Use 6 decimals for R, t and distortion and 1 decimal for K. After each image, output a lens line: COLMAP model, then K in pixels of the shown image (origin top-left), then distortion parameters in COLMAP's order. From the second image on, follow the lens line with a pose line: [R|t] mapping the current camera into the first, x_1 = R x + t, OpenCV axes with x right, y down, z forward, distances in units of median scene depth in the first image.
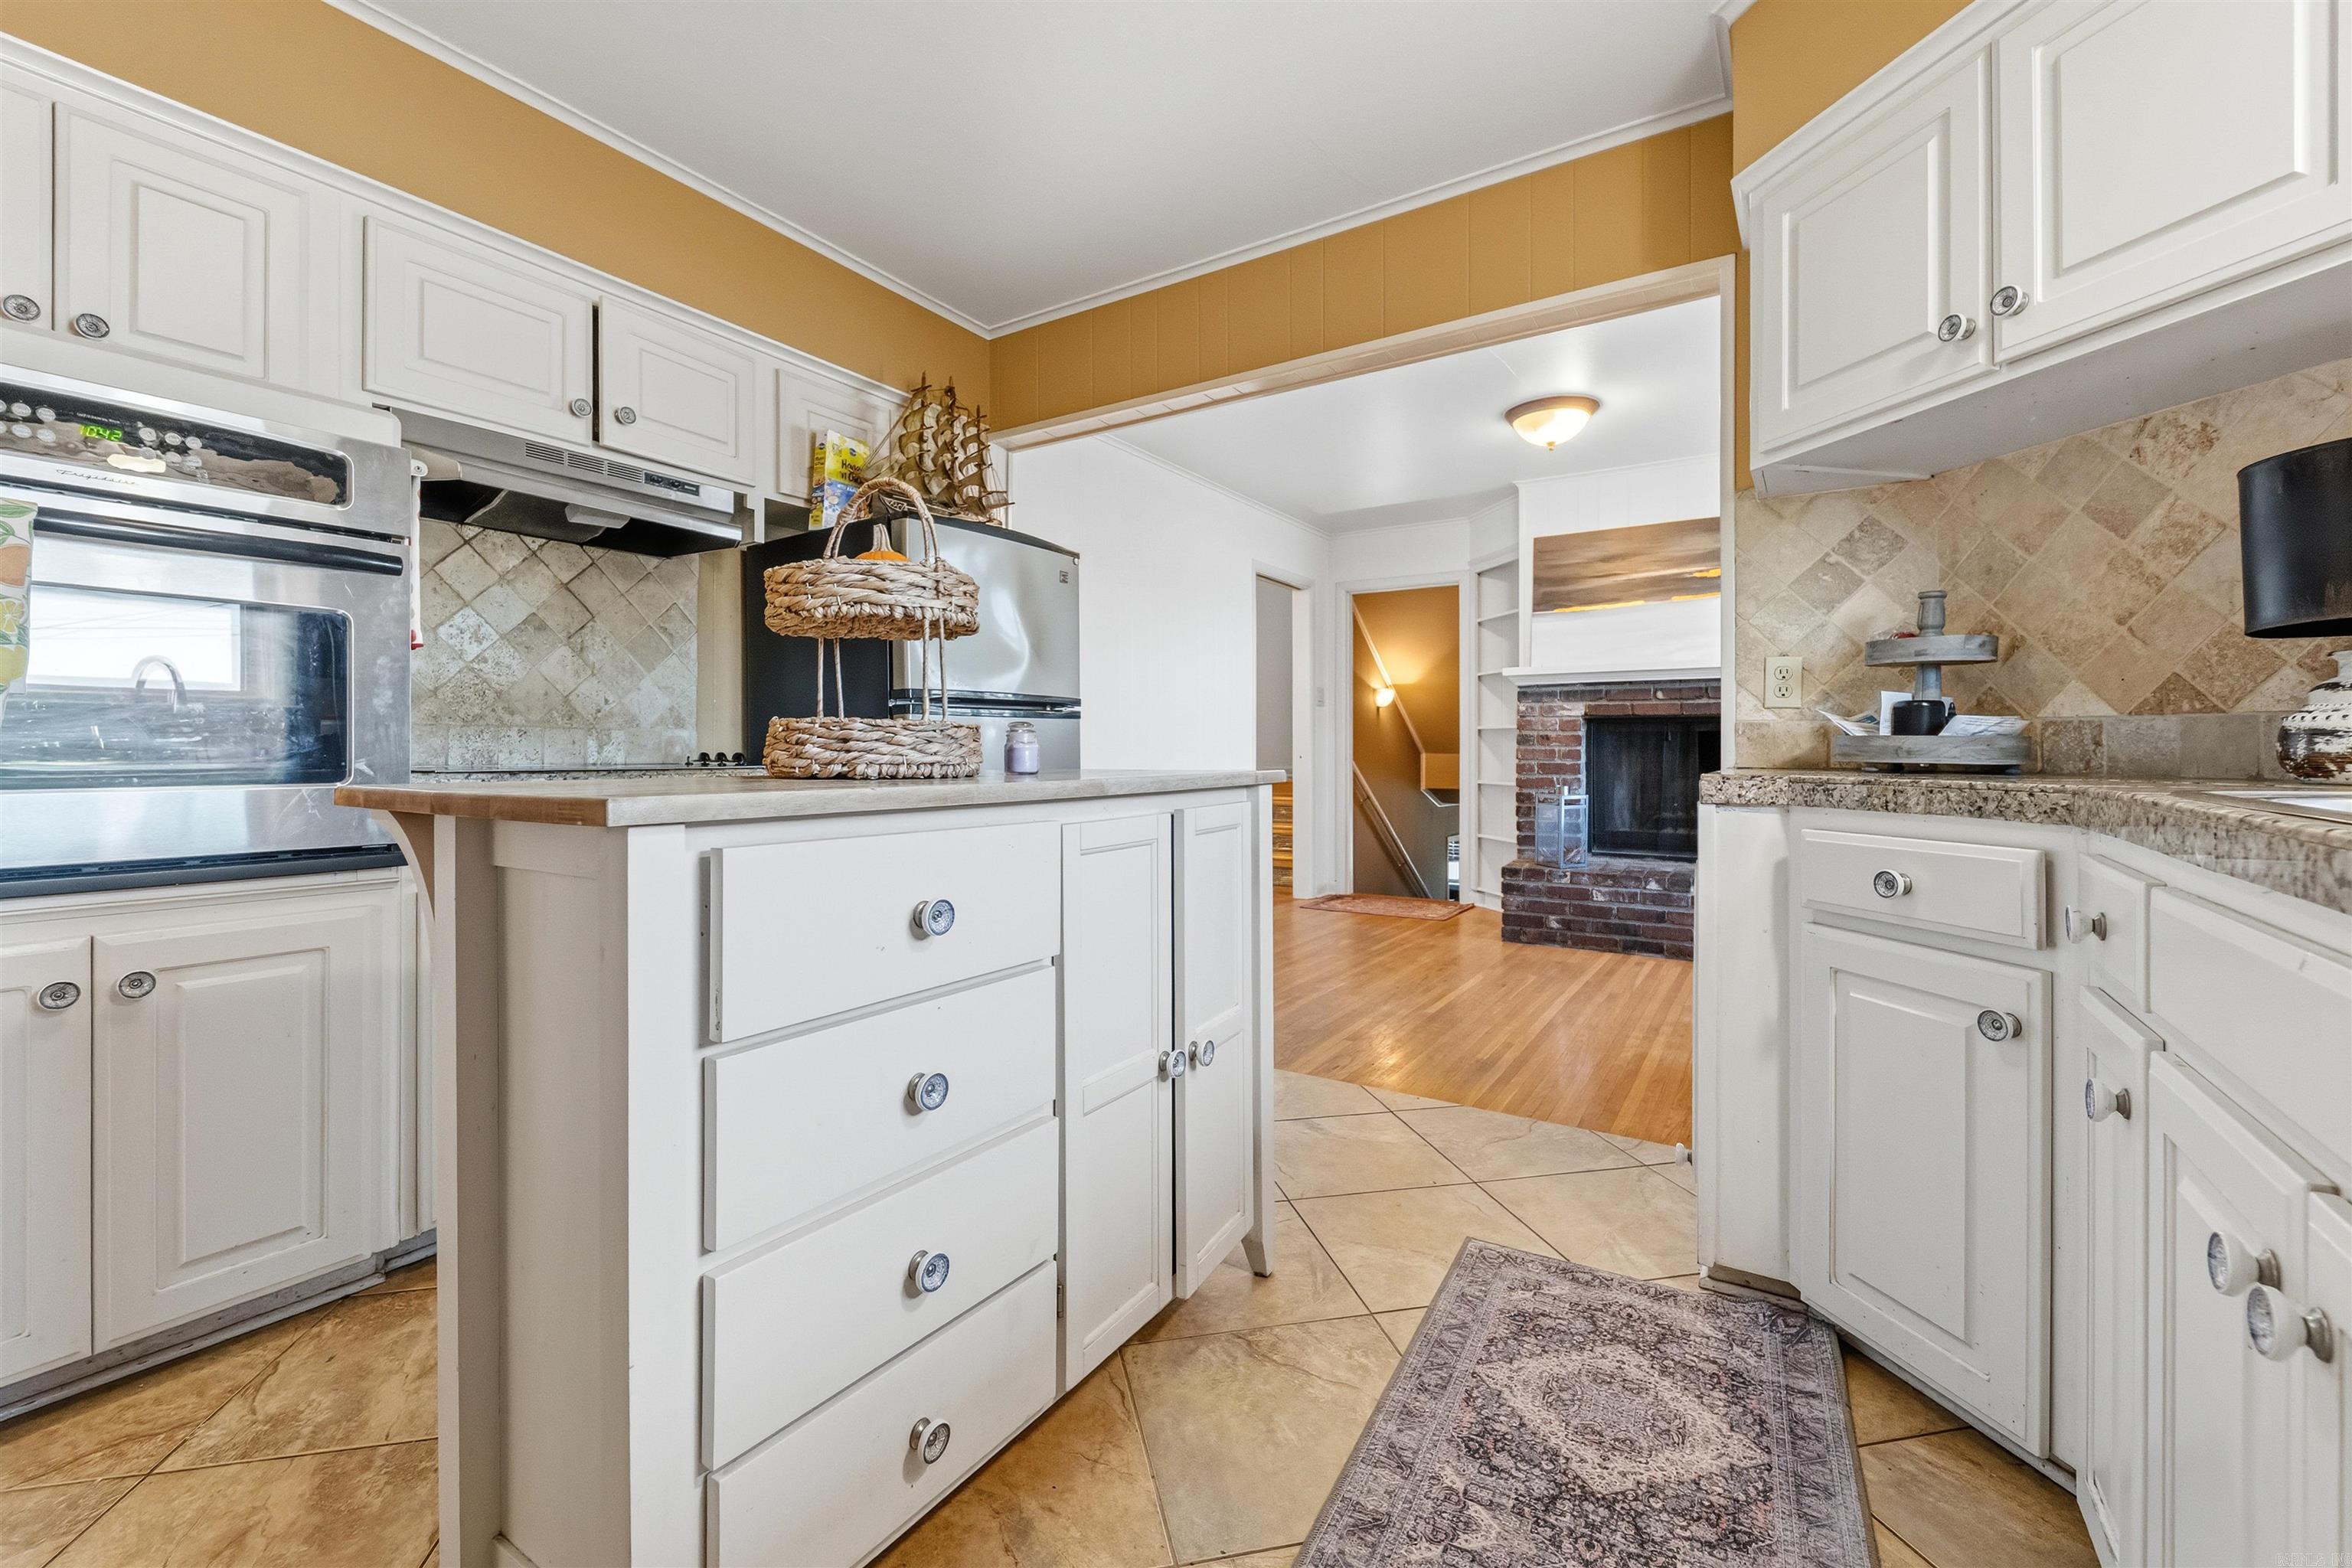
lens RADIAL K [[985.4, 0, 1165.9], [0, 985.4, 750.2], [0, 0, 1]] dist [0.002386, -0.000961]
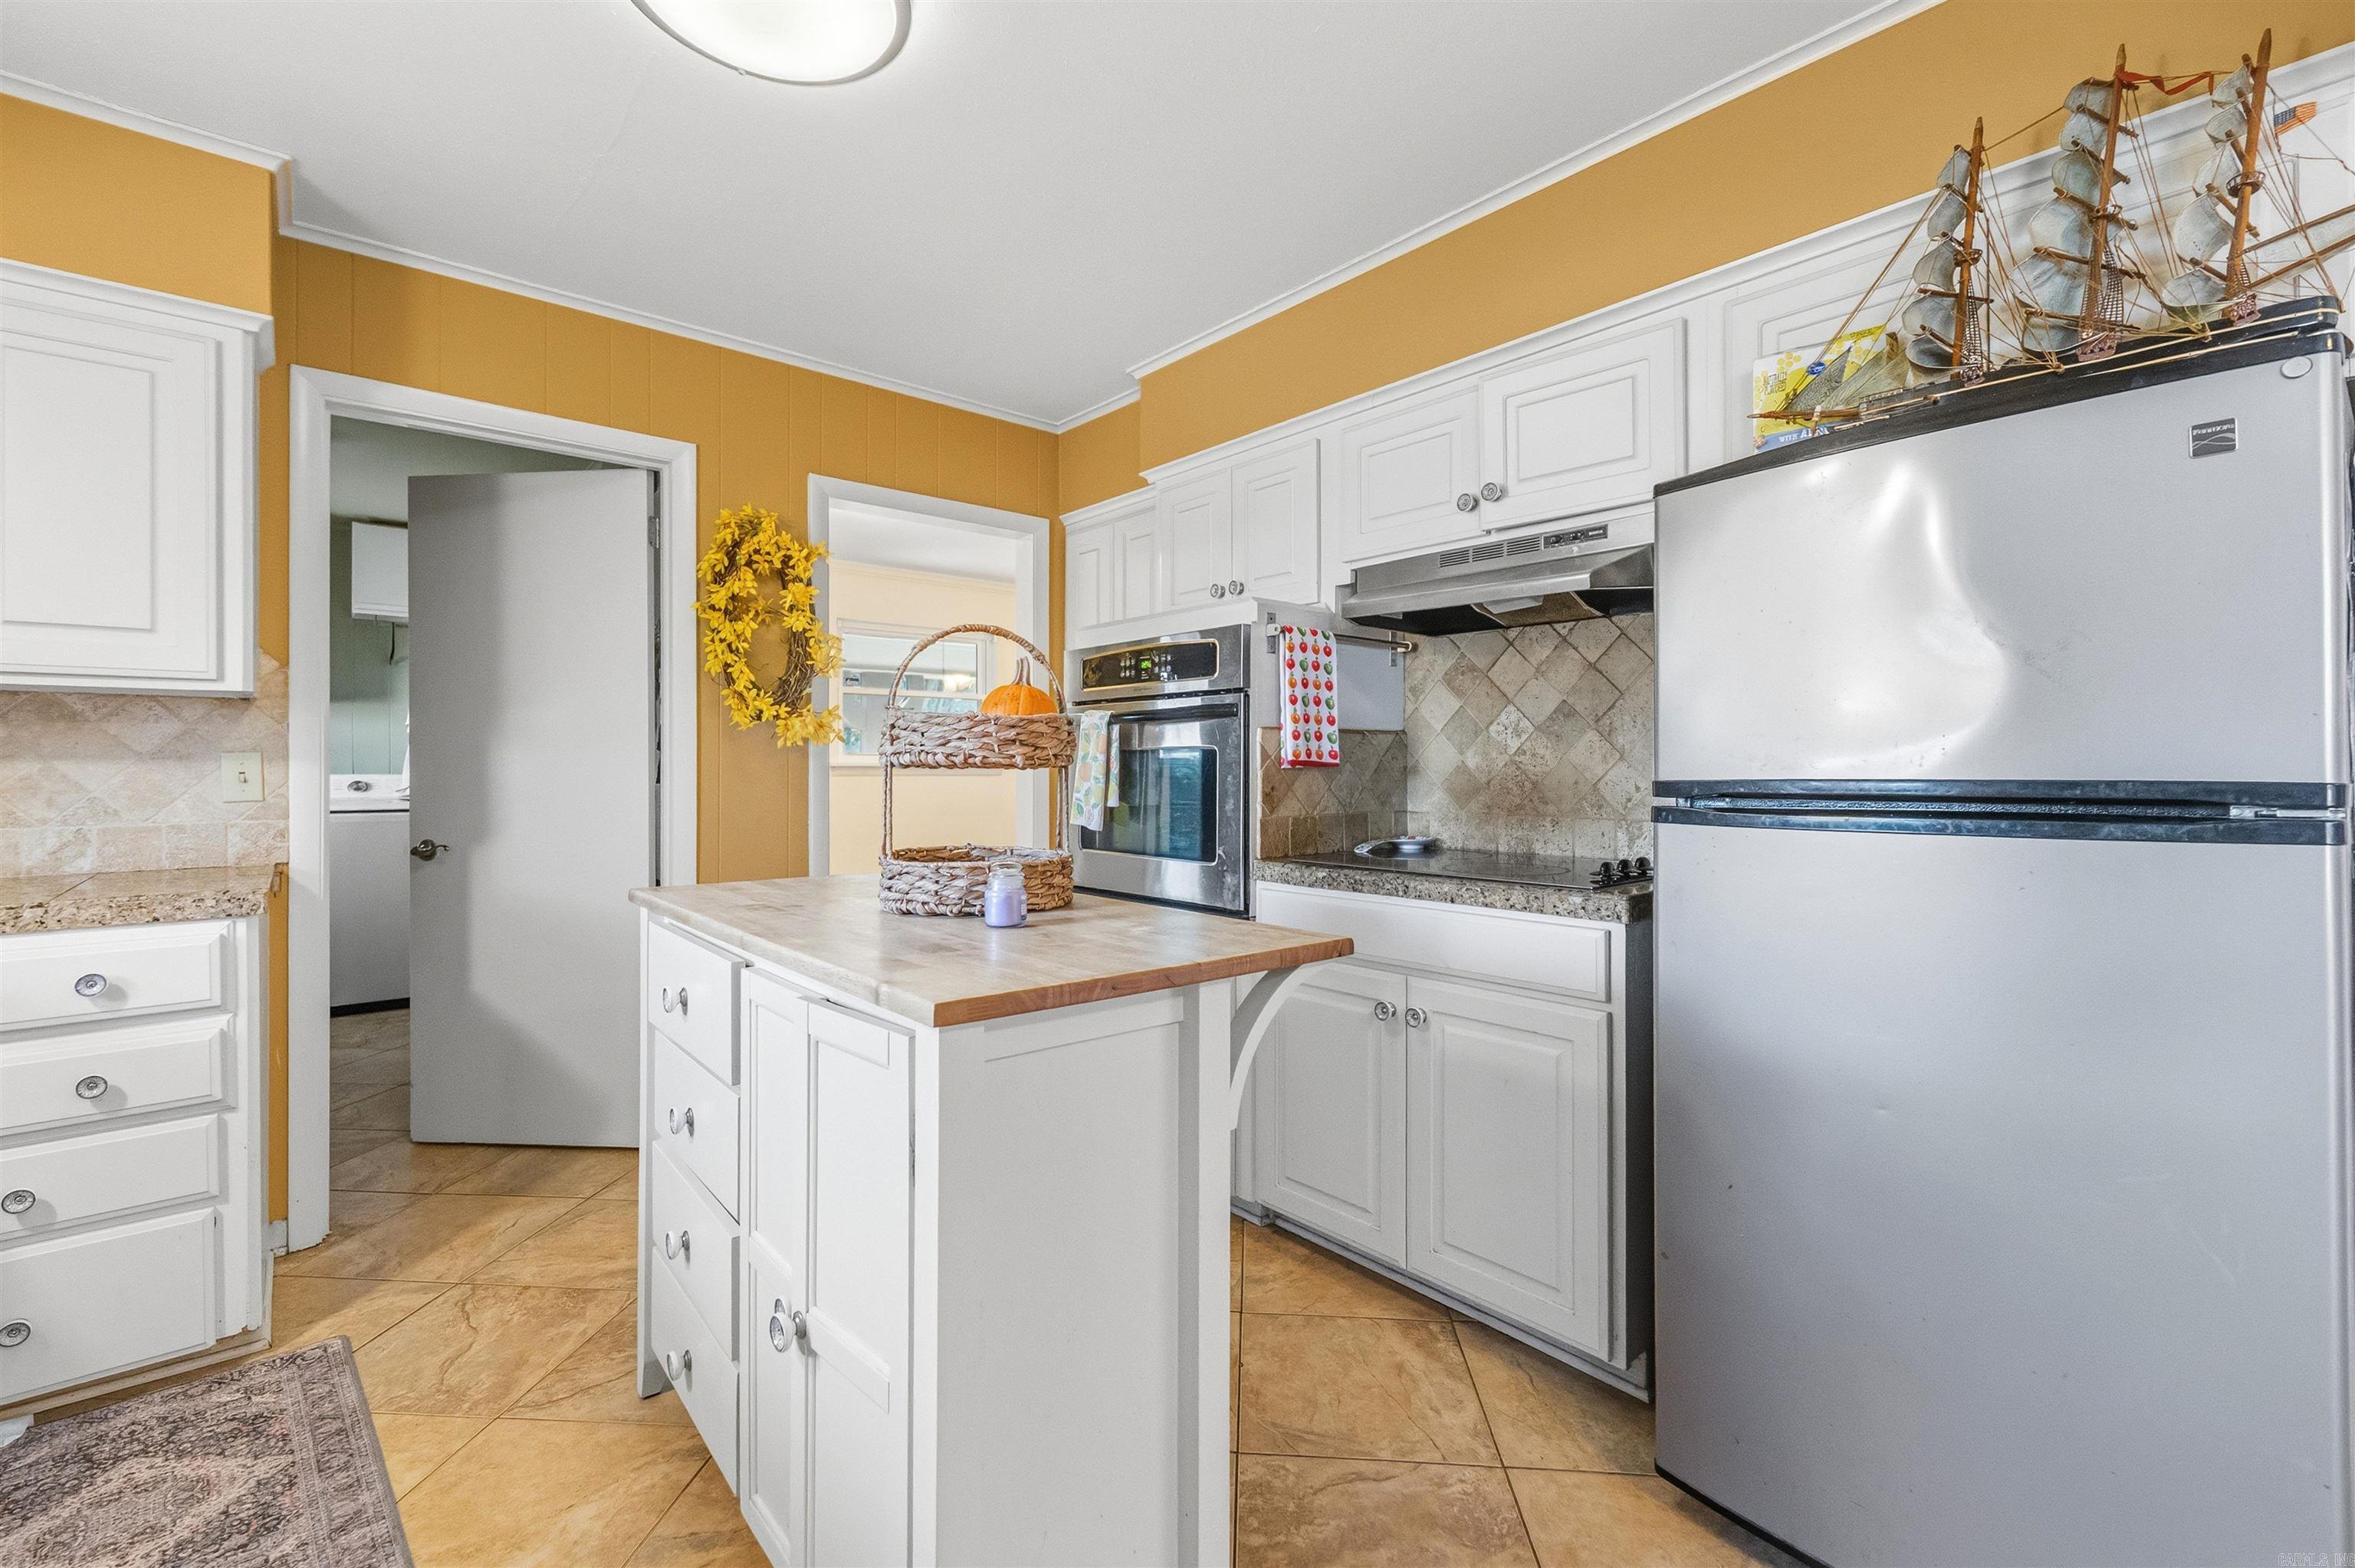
lens RADIAL K [[986.5, 0, 1176.4], [0, 986.5, 775.9], [0, 0, 1]] dist [0.002386, -0.000961]
pose [[-0.279033, 0.008341, -0.960245, 0.400838], [0.001778, 0.999965, 0.008170, -0.072968], [0.960280, 0.000572, -0.279038, 0.902944]]
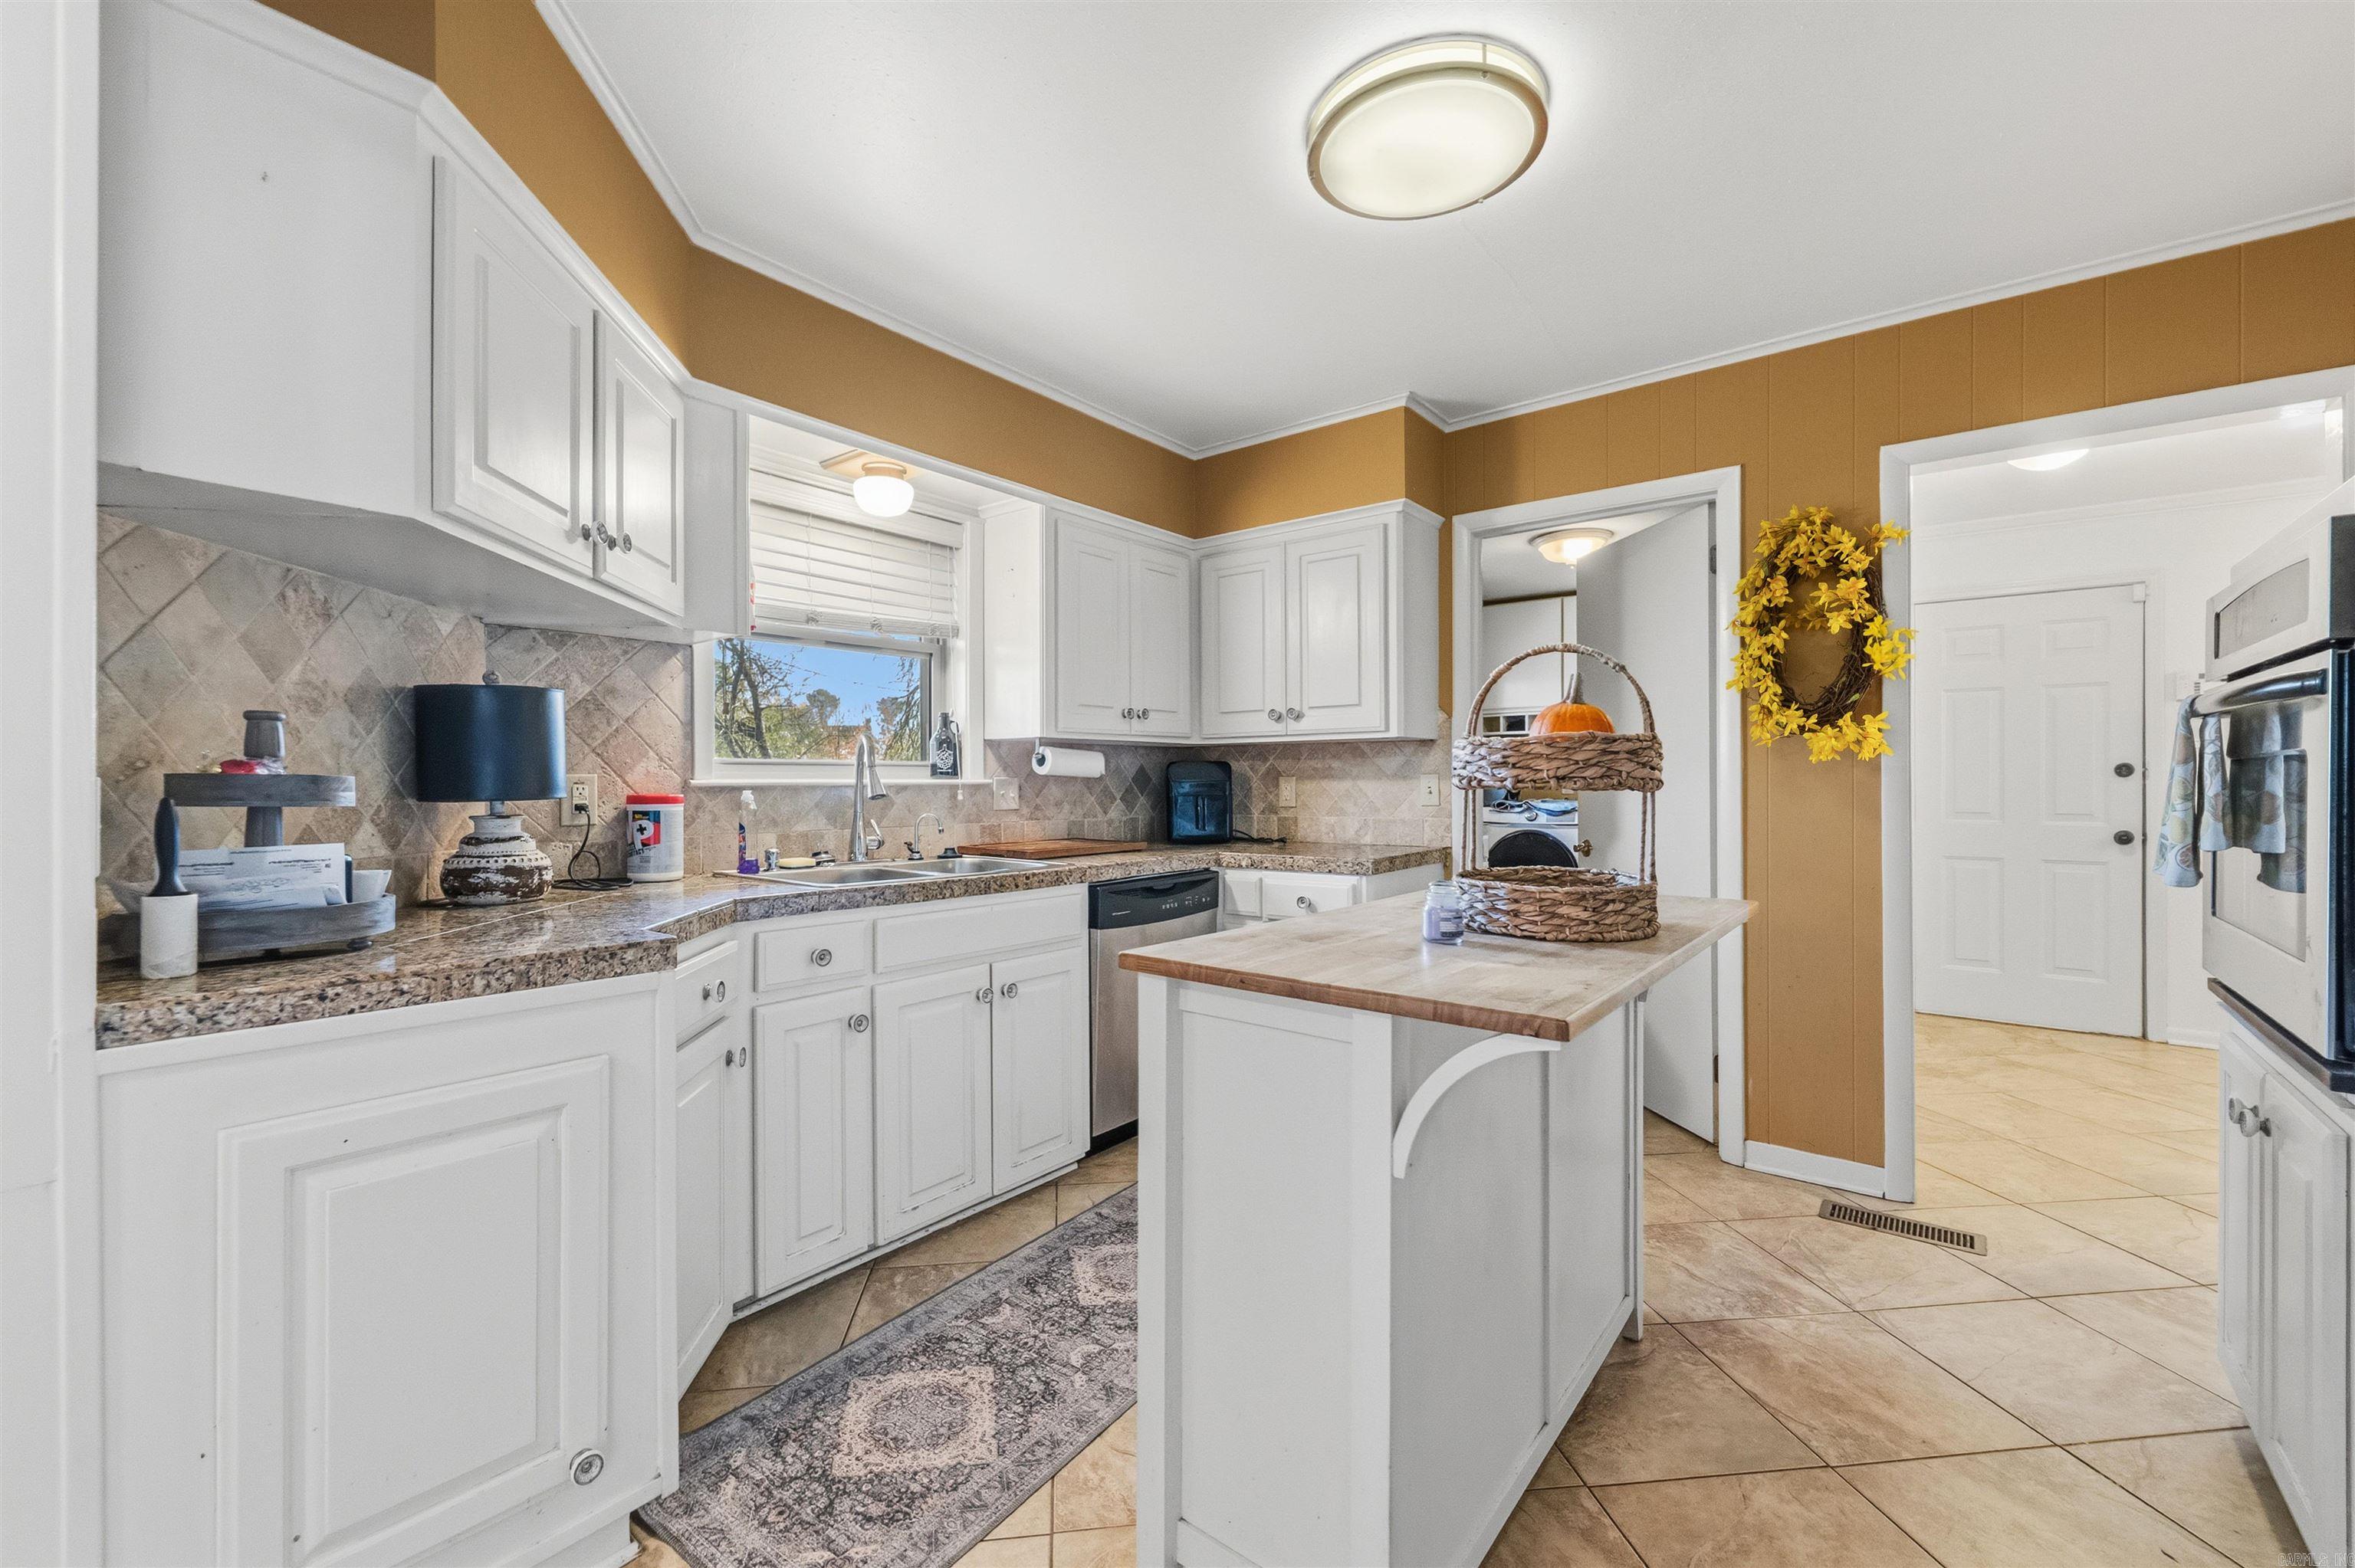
lens RADIAL K [[986.5, 0, 1174.5], [0, 986.5, 788.7], [0, 0, 1]] dist [0.002386, -0.000961]
pose [[-0.996105, 0.001439, 0.088164, 0.010022], [0.002054, 0.999974, 0.006886, -0.078374], [-0.088152, 0.007040, -0.996082, 1.262780]]
